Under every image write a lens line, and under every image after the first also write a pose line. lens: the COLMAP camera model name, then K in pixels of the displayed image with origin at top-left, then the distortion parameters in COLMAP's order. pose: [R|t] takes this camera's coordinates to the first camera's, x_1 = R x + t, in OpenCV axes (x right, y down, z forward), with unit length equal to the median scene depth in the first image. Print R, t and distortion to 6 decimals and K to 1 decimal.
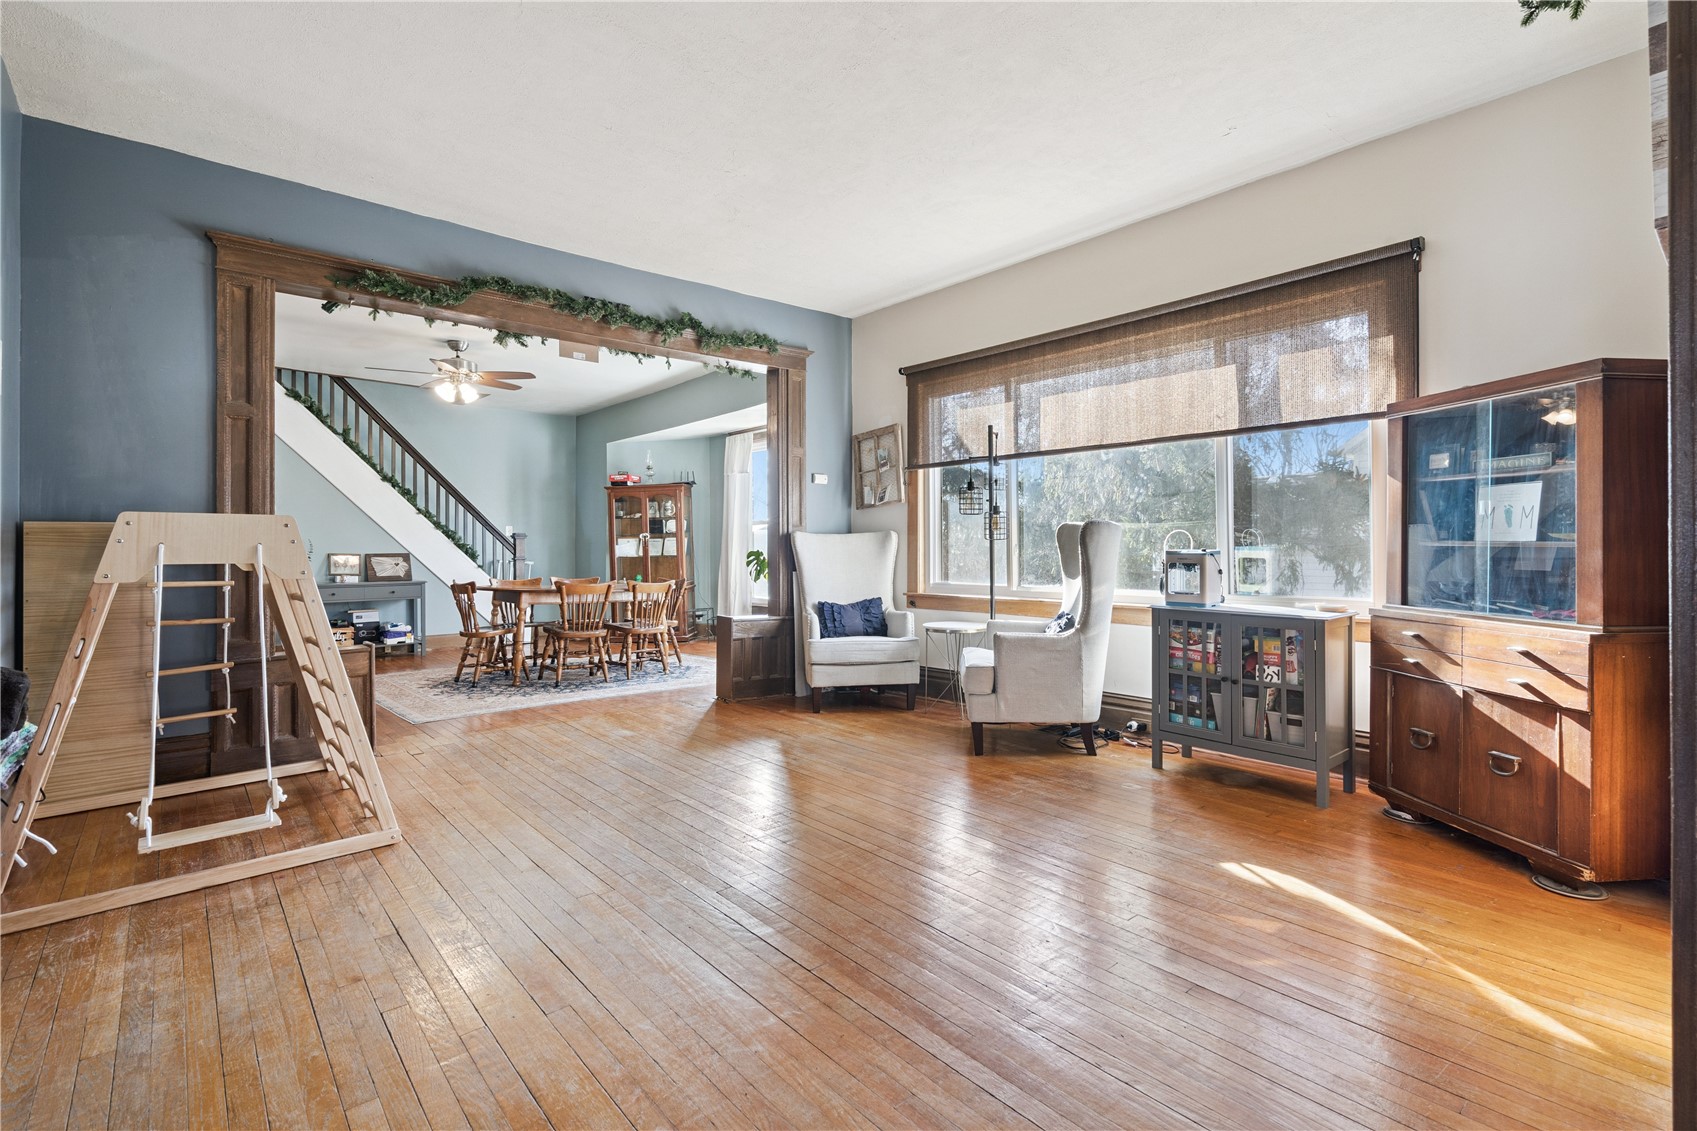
lens RADIAL K [[776.9, 0, 834.9], [0, 776.9, 541.0], [0, 0, 1]] dist [-0.008239, 0.002645]
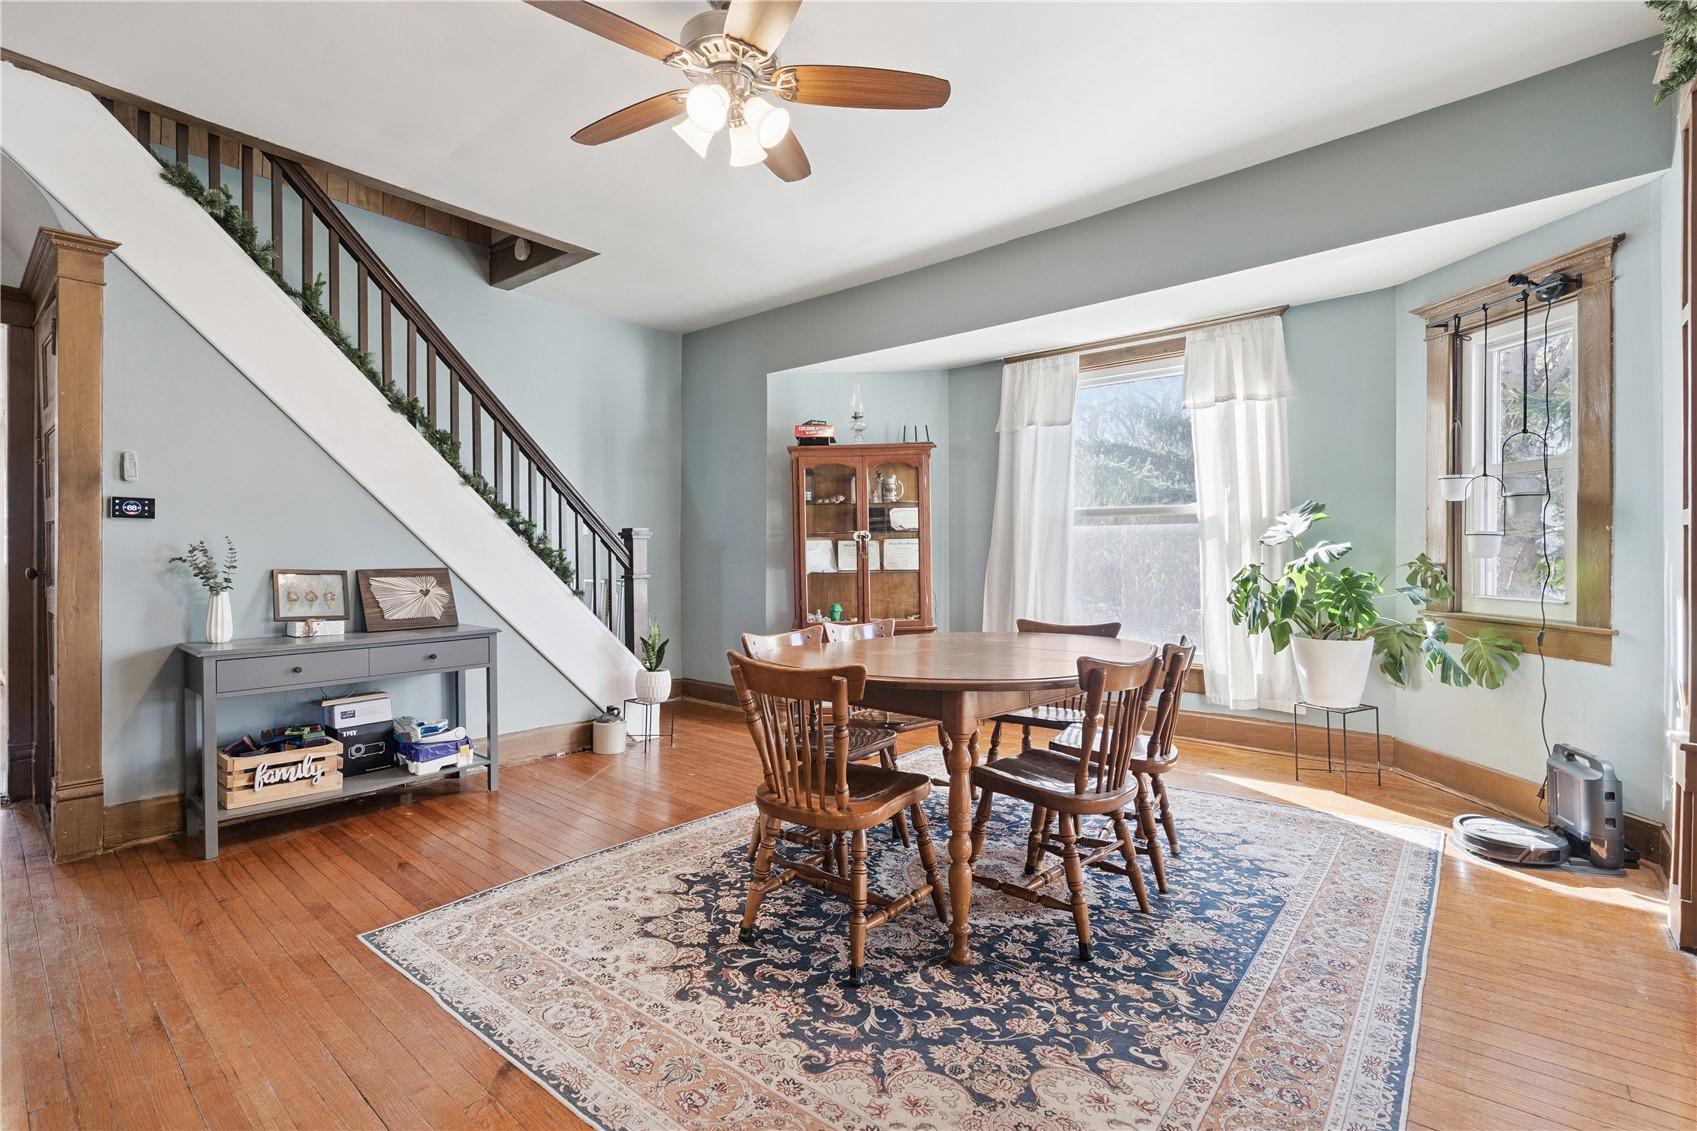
lens RADIAL K [[776.9, 0, 848.1], [0, 776.9, 554.7], [0, 0, 1]] dist [-0.008239, 0.002645]
pose [[0.987652, 0.002833, 0.156638, -0.834679], [-0.004633, 0.999927, 0.011127, 0.003365], [-0.156595, -0.011715, 0.987593, 1.084798]]
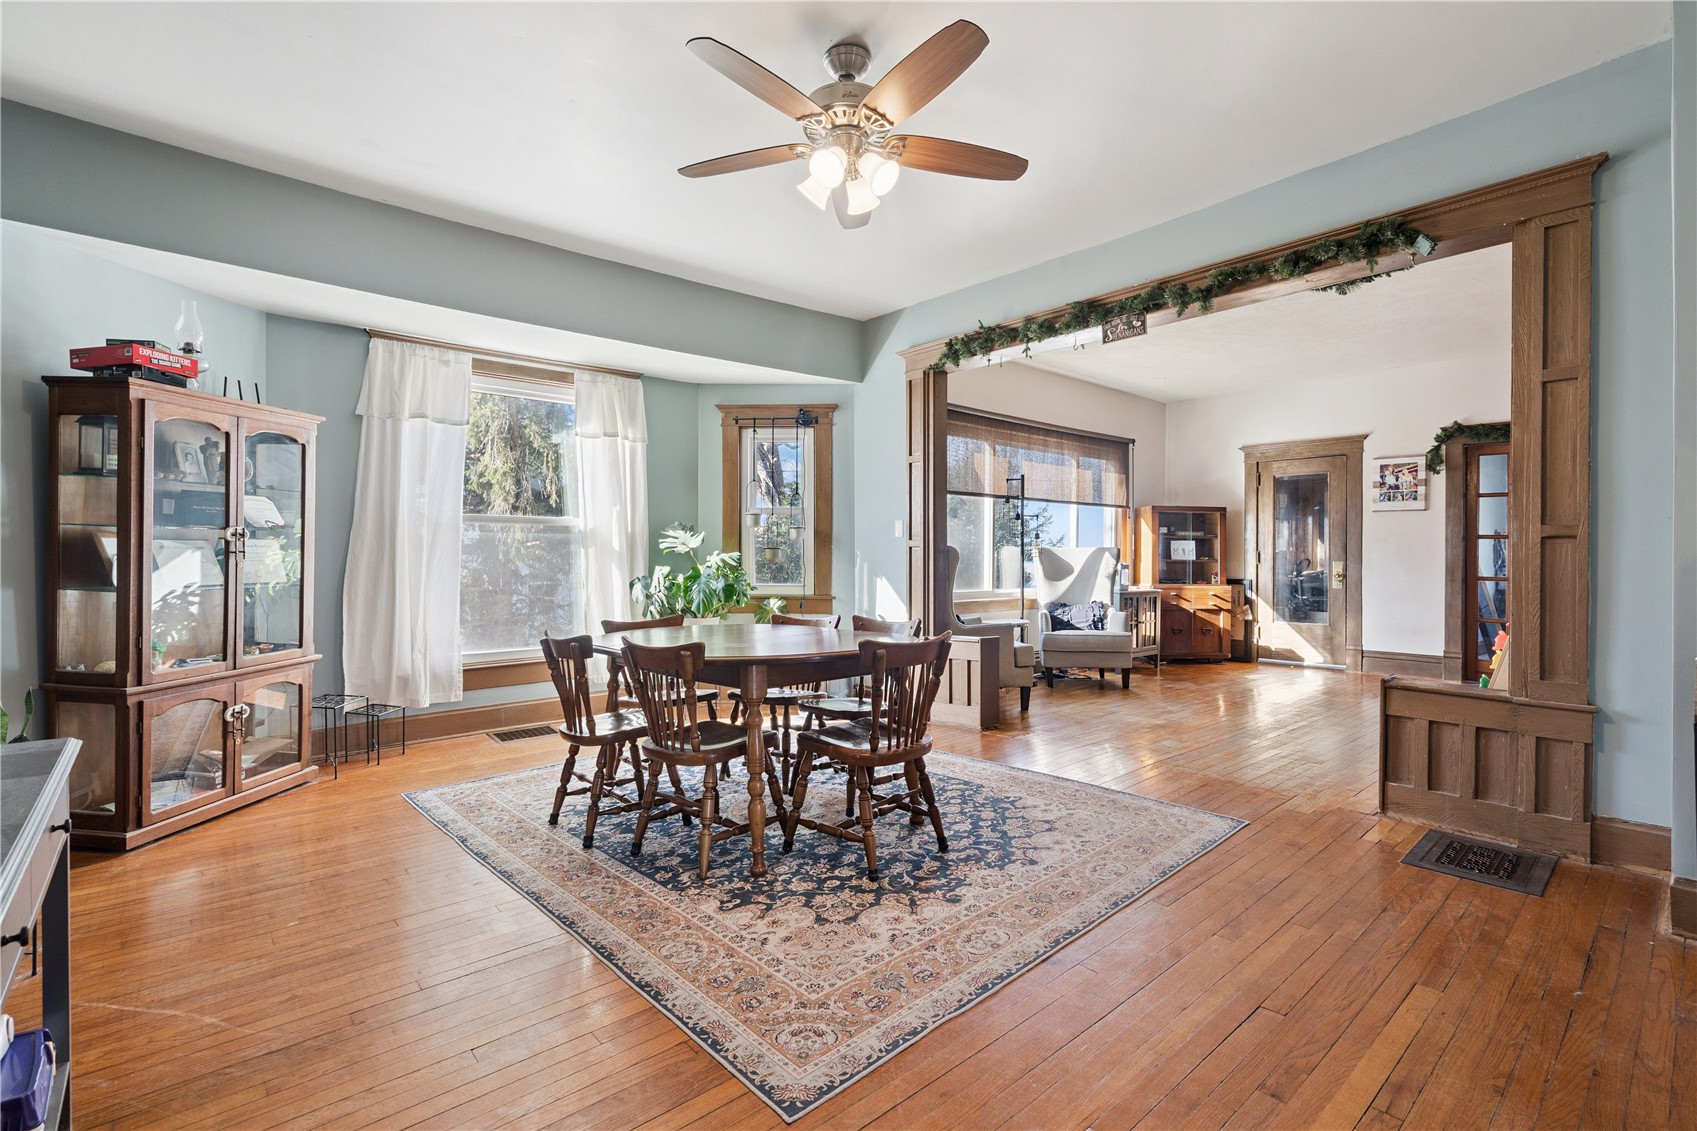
lens RADIAL K [[776.9, 0, 844.3], [0, 776.9, 566.5], [0, 0, 1]] dist [-0.008239, 0.002645]
pose [[-0.017814, -0.003861, 0.999834, -1.535036], [-0.005156, 0.999980, 0.003769, 0.016276], [-0.999828, -0.005088, -0.017834, 1.727970]]
